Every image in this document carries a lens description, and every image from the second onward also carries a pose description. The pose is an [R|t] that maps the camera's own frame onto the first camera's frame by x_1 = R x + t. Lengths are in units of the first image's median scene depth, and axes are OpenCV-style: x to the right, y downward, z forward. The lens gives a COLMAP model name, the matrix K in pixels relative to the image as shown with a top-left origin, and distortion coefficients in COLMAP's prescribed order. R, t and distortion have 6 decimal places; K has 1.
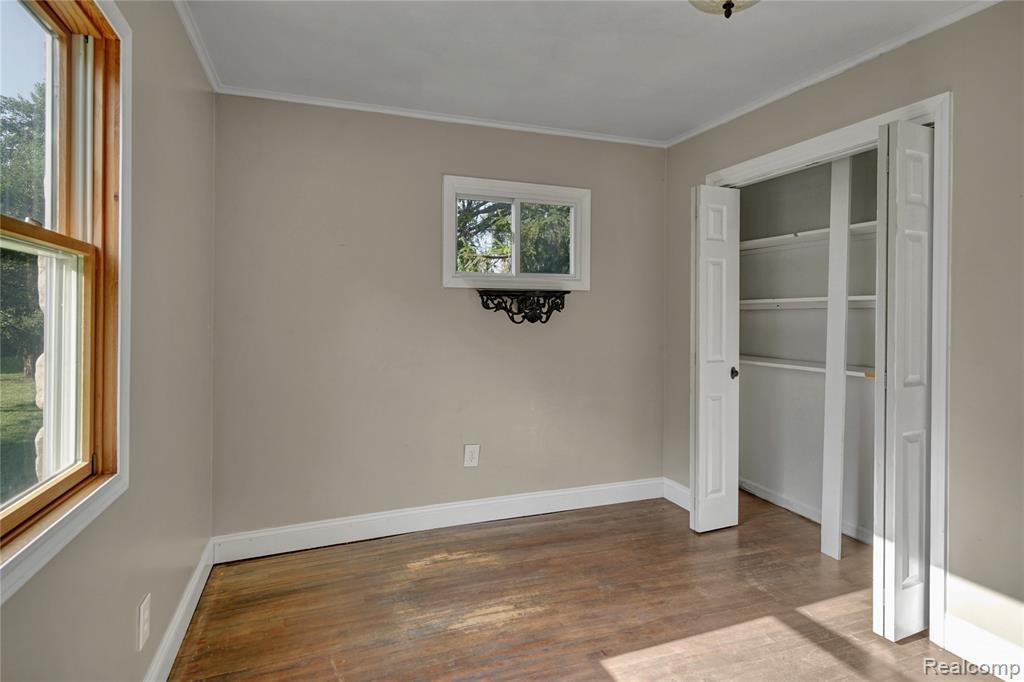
lens RADIAL K [[530.2, 0, 518.7], [0, 530.2, 317.1], [0, 0, 1]] dist [-0.001924, 0.003747]
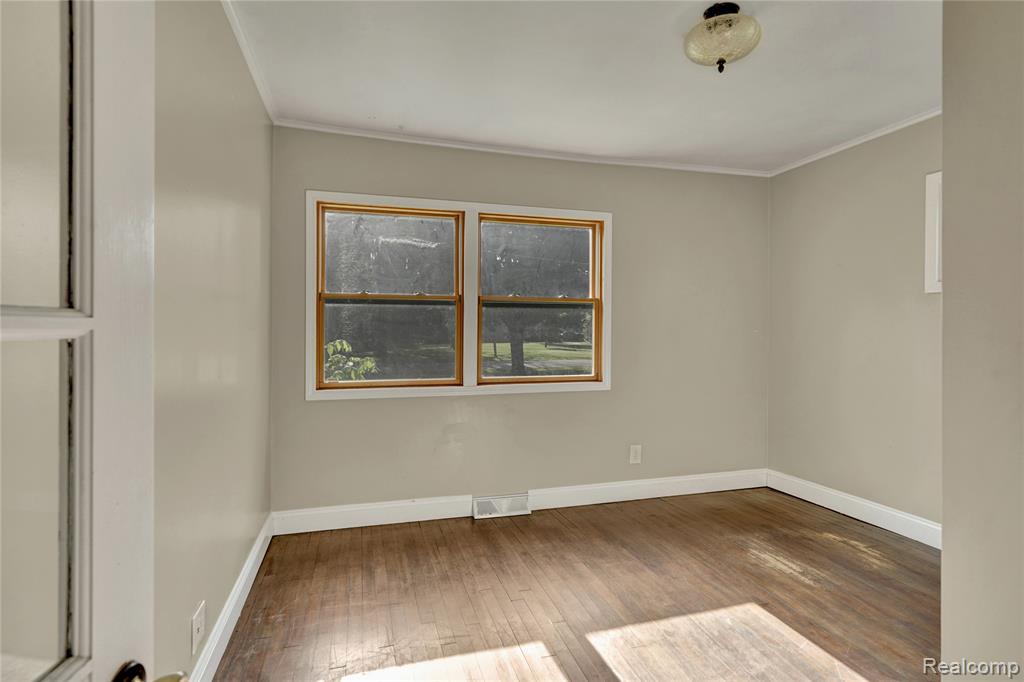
lens RADIAL K [[530.2, 0, 514.1], [0, 530.2, 334.9], [0, 0, 1]] dist [-0.001924, 0.003747]
pose [[-0.074908, 0.009805, -0.997142, 1.183460], [-0.002083, 0.999948, 0.009989, 0.014983], [0.997188, 0.002825, -0.074884, 0.450339]]
